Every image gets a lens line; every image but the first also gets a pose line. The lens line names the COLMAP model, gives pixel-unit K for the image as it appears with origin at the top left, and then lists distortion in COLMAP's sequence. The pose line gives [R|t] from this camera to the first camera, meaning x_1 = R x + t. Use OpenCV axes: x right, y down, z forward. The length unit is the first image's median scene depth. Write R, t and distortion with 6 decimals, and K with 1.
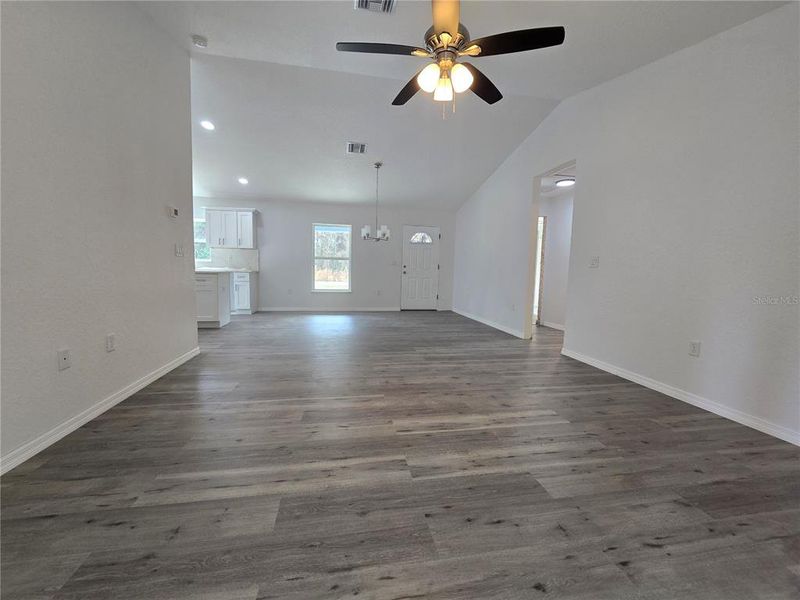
lens RADIAL K [[328.1, 0, 399.7], [0, 328.1, 298.7], [0, 0, 1]] dist [-0.002335, 0.000599]
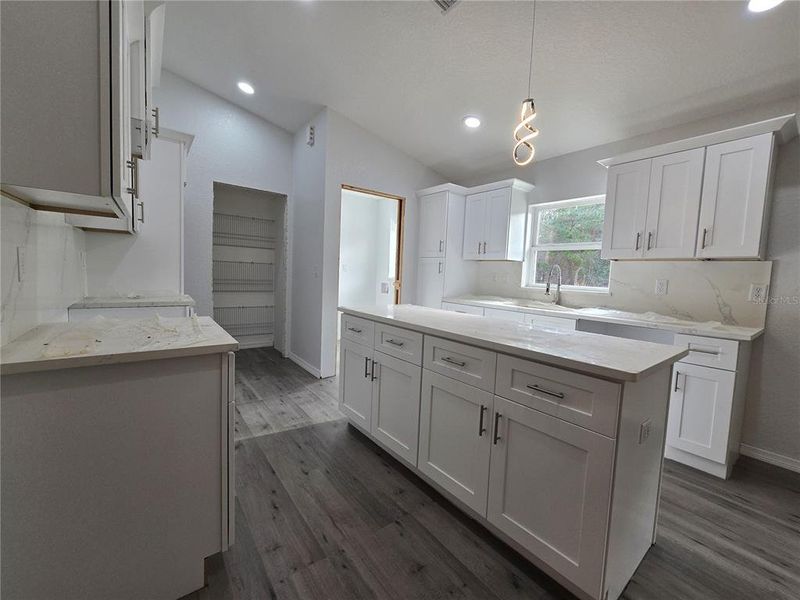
lens RADIAL K [[328.1, 0, 399.9], [0, 328.1, 297.5], [0, 0, 1]] dist [-0.002335, 0.000599]
pose [[0.453290, 0.056497, -0.889571, -0.333971], [-0.118016, 0.993007, 0.002930, -0.081513], [0.883516, 0.103656, 0.456788, 0.592770]]
